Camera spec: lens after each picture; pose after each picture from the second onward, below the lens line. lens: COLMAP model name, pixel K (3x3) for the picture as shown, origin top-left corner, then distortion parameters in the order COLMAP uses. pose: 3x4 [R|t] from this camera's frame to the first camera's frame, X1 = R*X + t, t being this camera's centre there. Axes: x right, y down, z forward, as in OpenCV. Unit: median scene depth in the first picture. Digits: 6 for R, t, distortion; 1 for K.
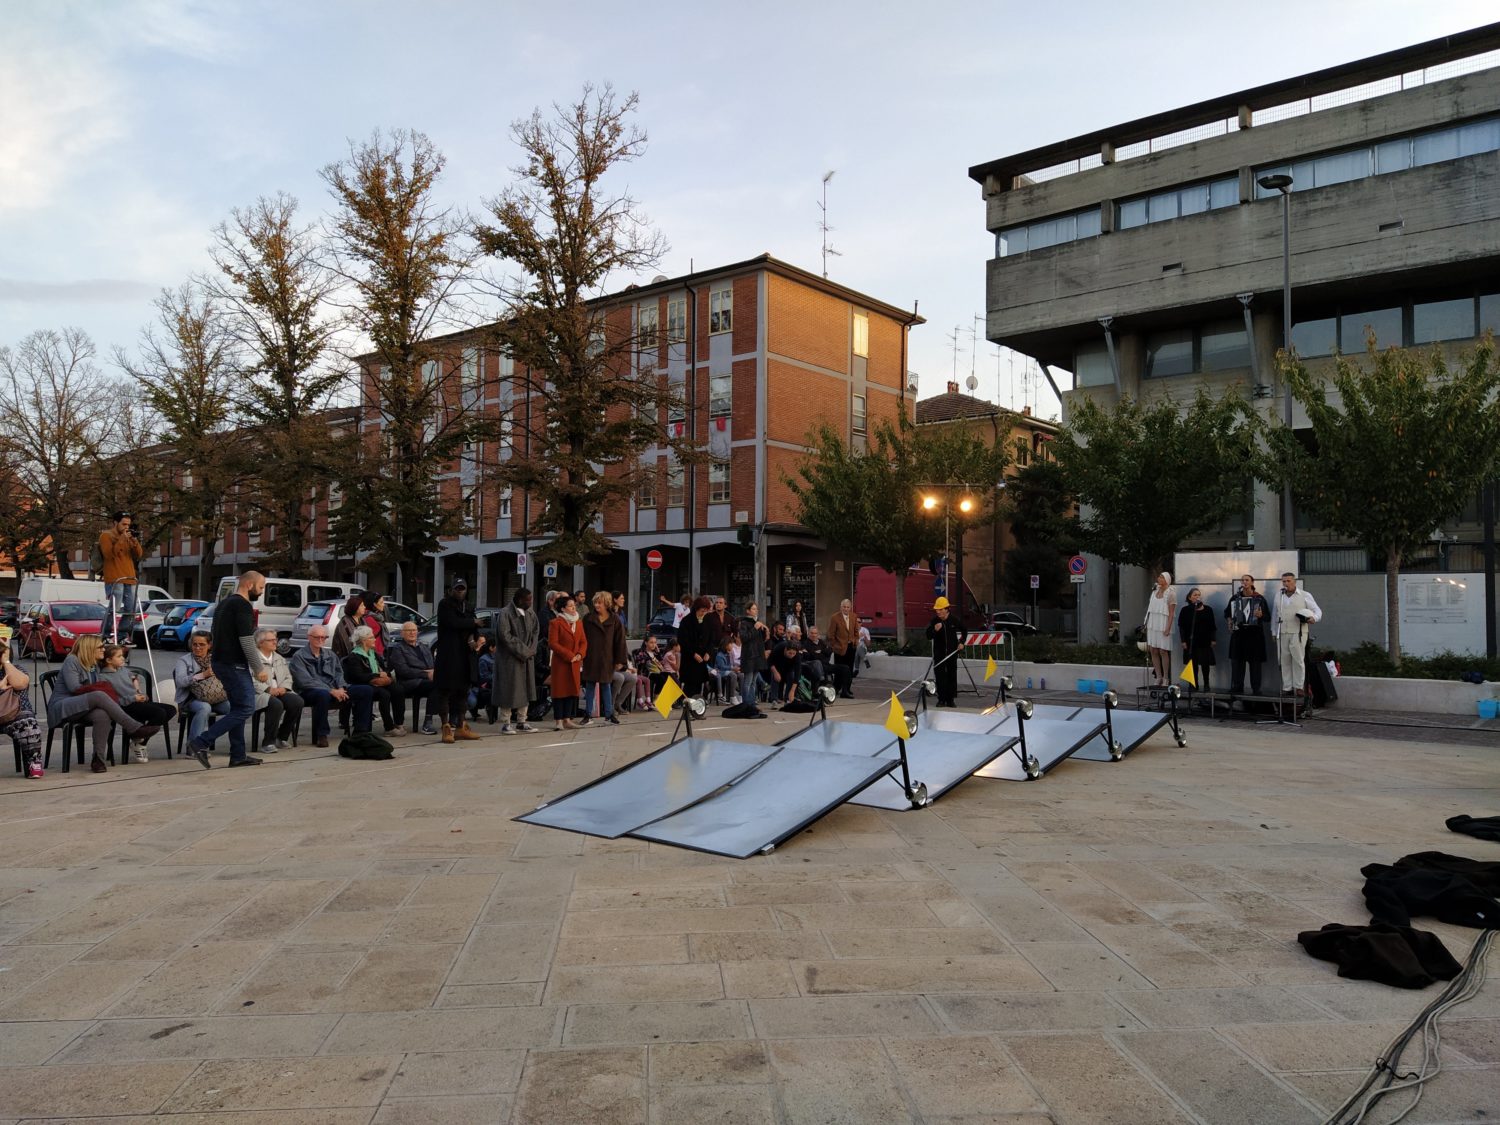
lens RADIAL K [[1095.5, 0, 734.0], [0, 1095.5, 570.7], [0, 0, 1]] dist [0.049708, -0.070568]
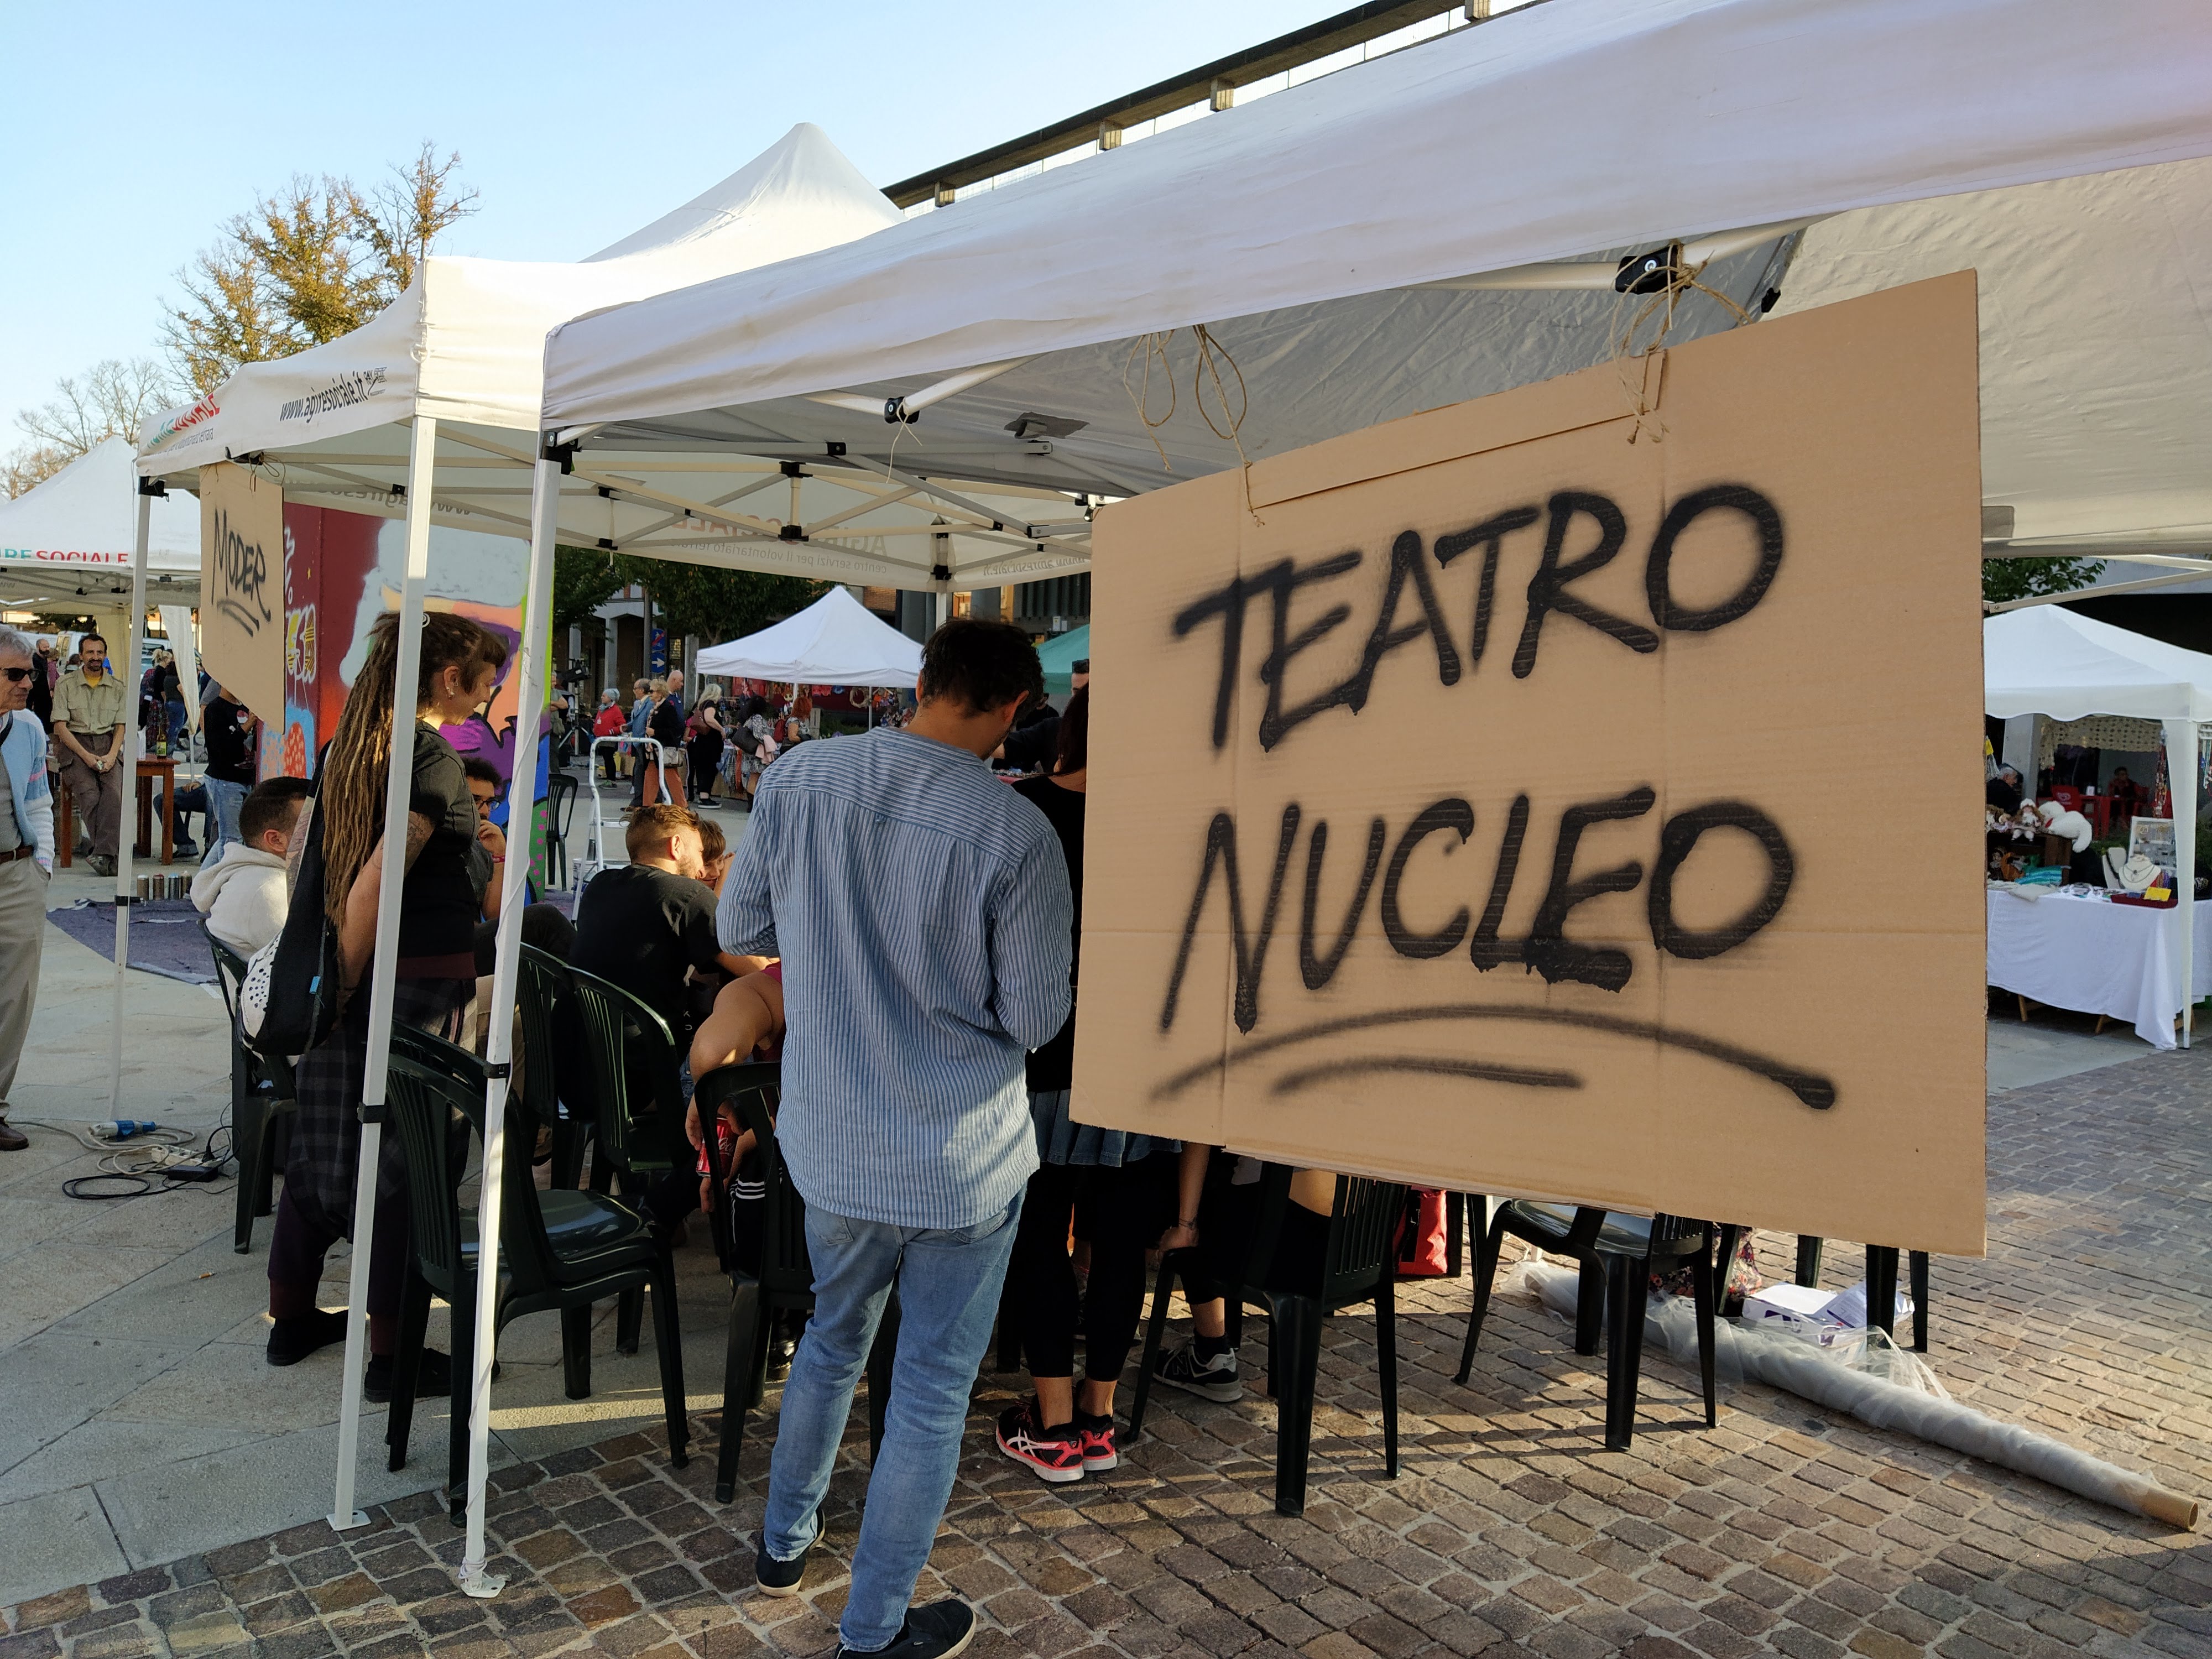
lens RADIAL K [[1615.5, 0, 1110.7], [0, 1615.5, 822.2], [0, 0, 1]] dist [0.049708, -0.070568]
pose [[0.986292, 0.040085, -0.160066, 0.711736], [-0.021049, 0.992684, 0.118894, -0.024615], [0.163661, -0.113895, 0.979920, -0.379430]]
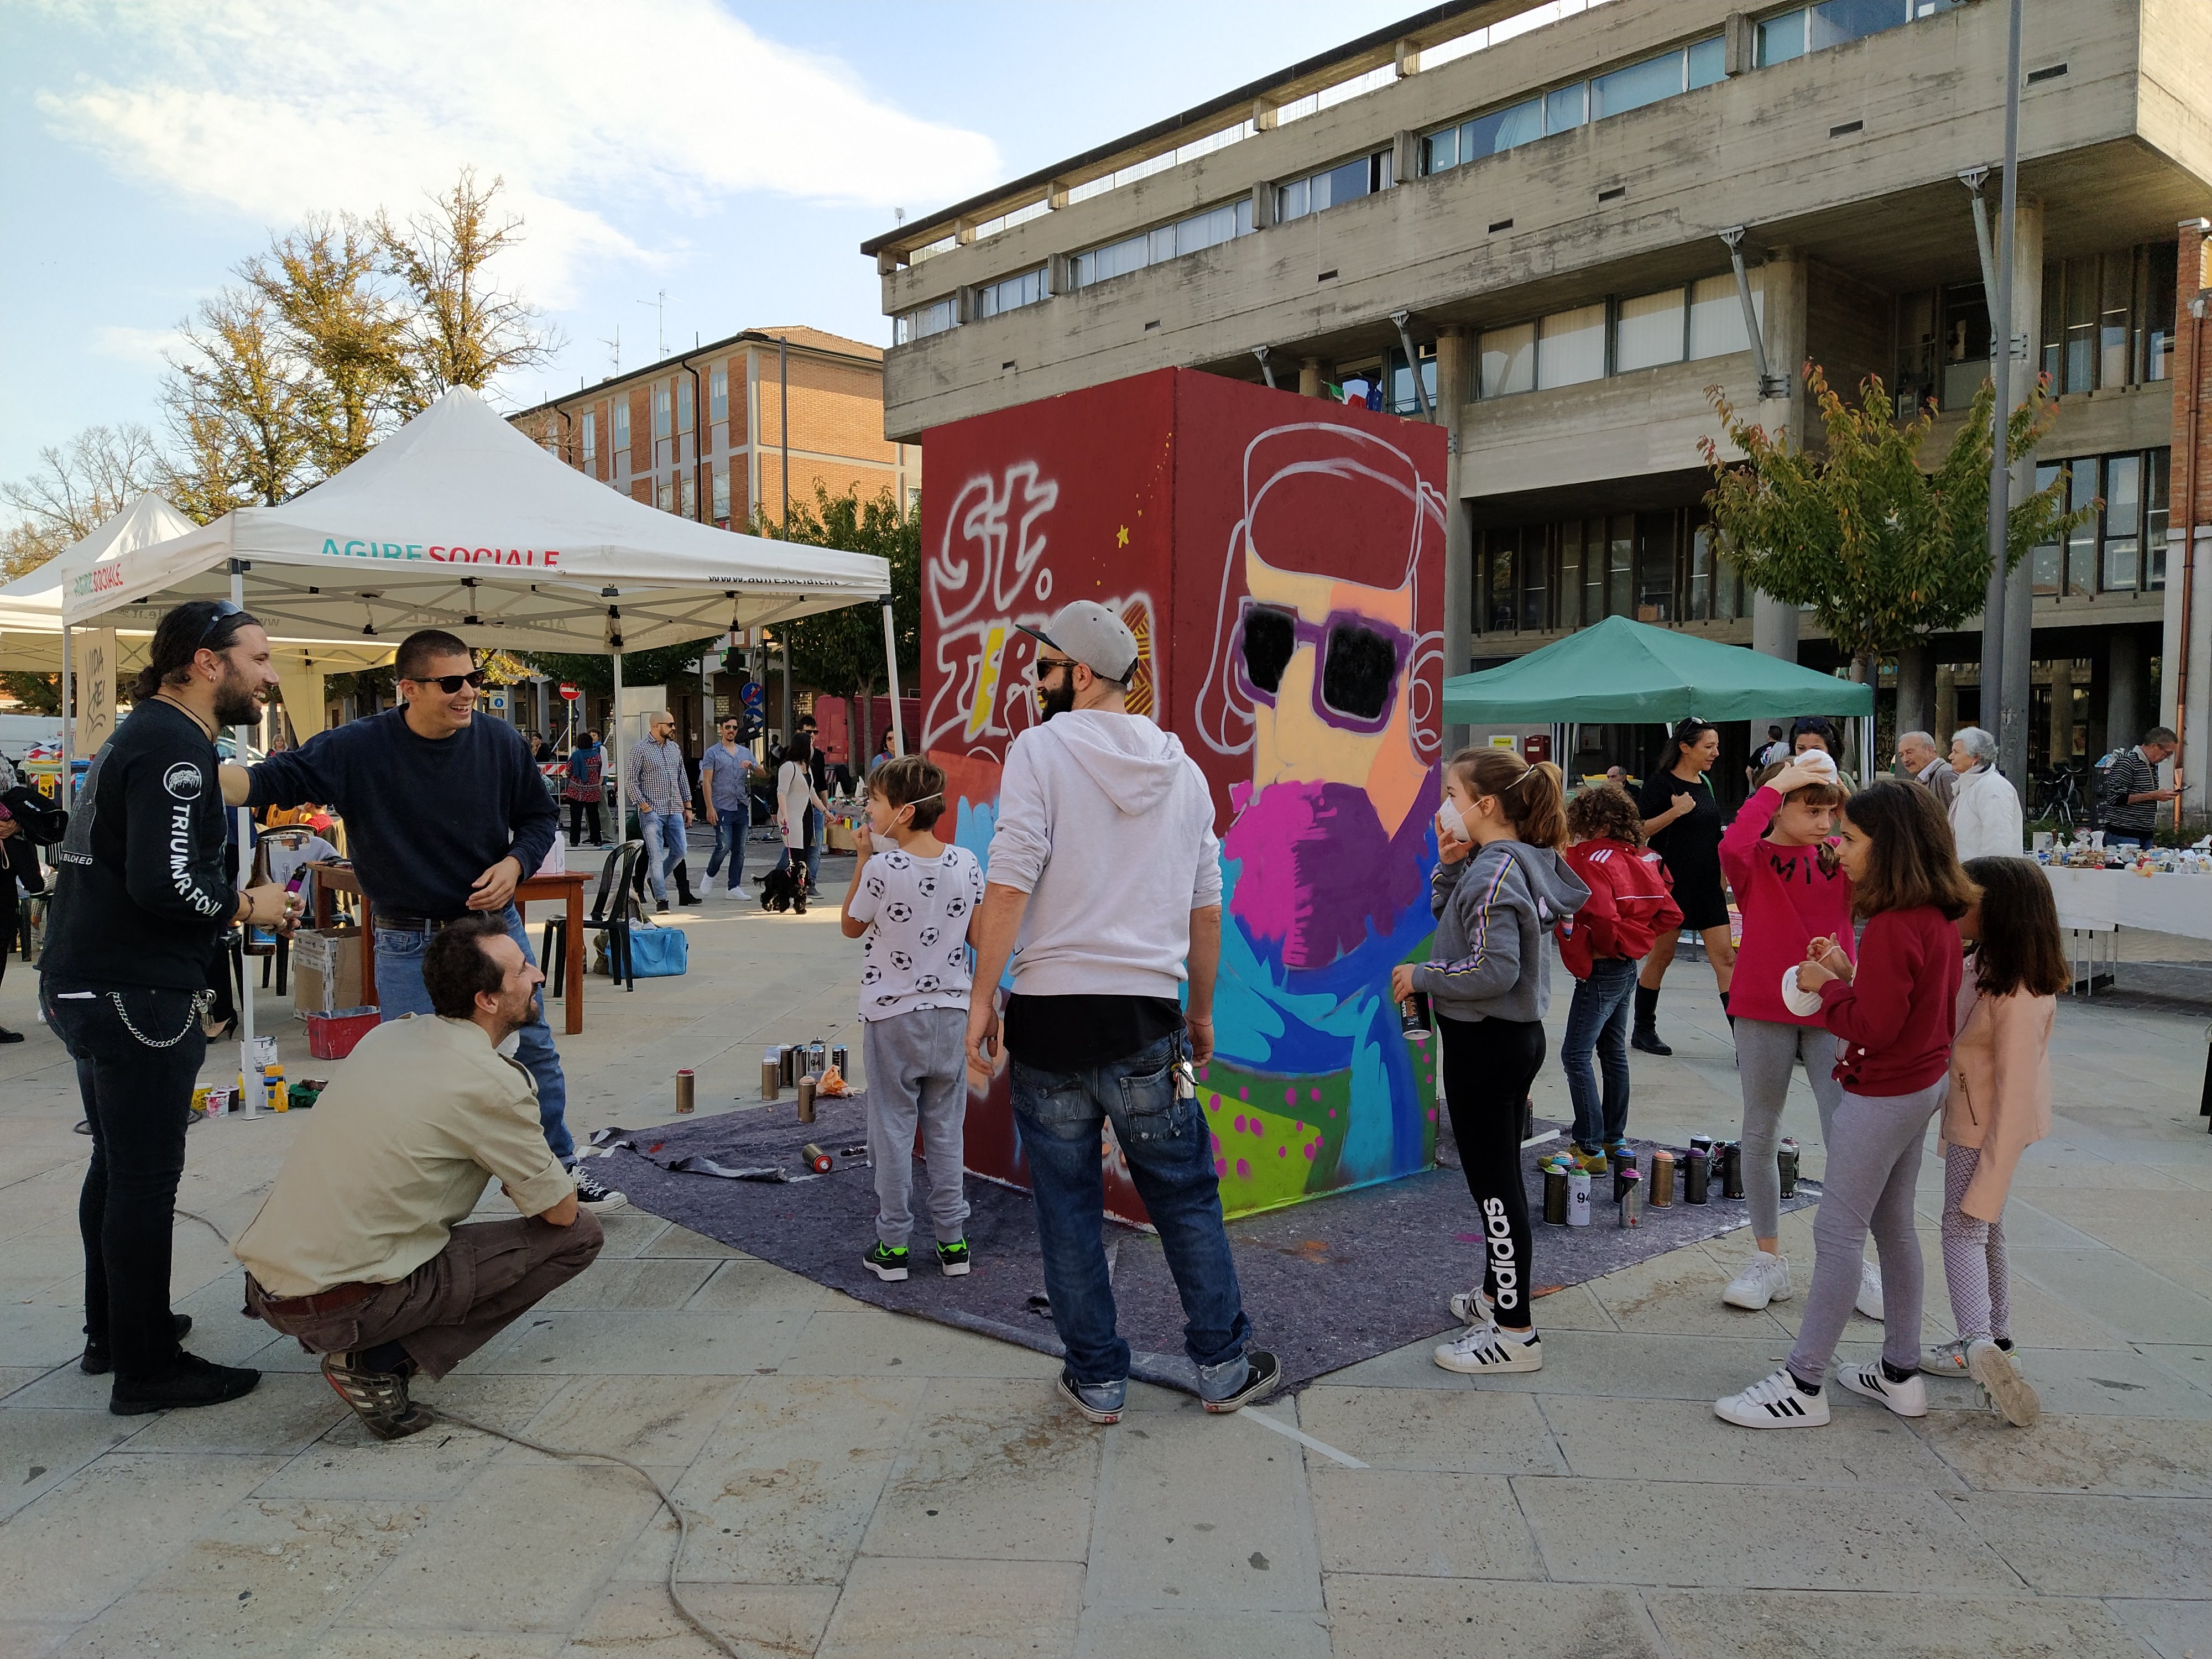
lens RADIAL K [[1615.5, 0, 1112.1], [0, 1615.5, 839.2], [0, 0, 1]] dist [0.049708, -0.070568]
pose [[0.990287, -0.004650, -0.138960, 0.565644], [0.018877, 0.994683, 0.101240, -0.018088], [0.137750, -0.102880, 0.985109, -0.288183]]
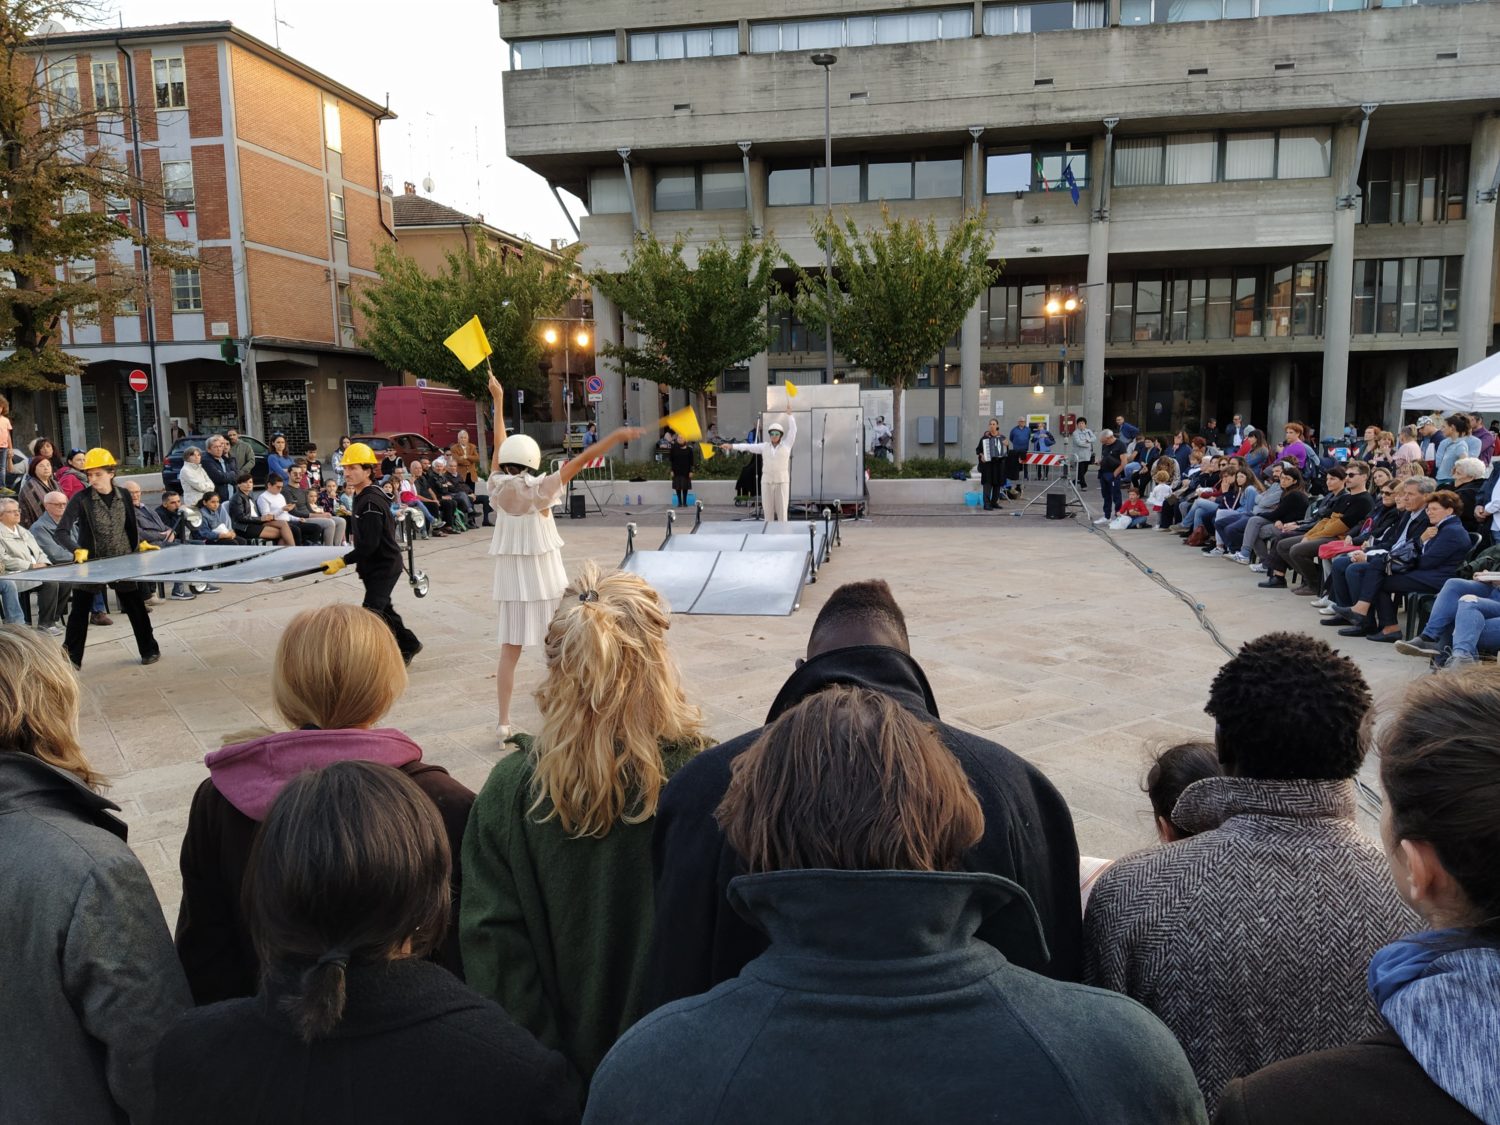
lens RADIAL K [[1095.5, 0, 743.3], [0, 1095.5, 571.3], [0, 0, 1]] dist [0.049708, -0.070568]
pose [[0.859622, -0.094792, 0.502060, -0.118562], [0.005381, 0.984264, 0.176622, -0.014036], [-0.510902, -0.149127, 0.846605, -0.013632]]
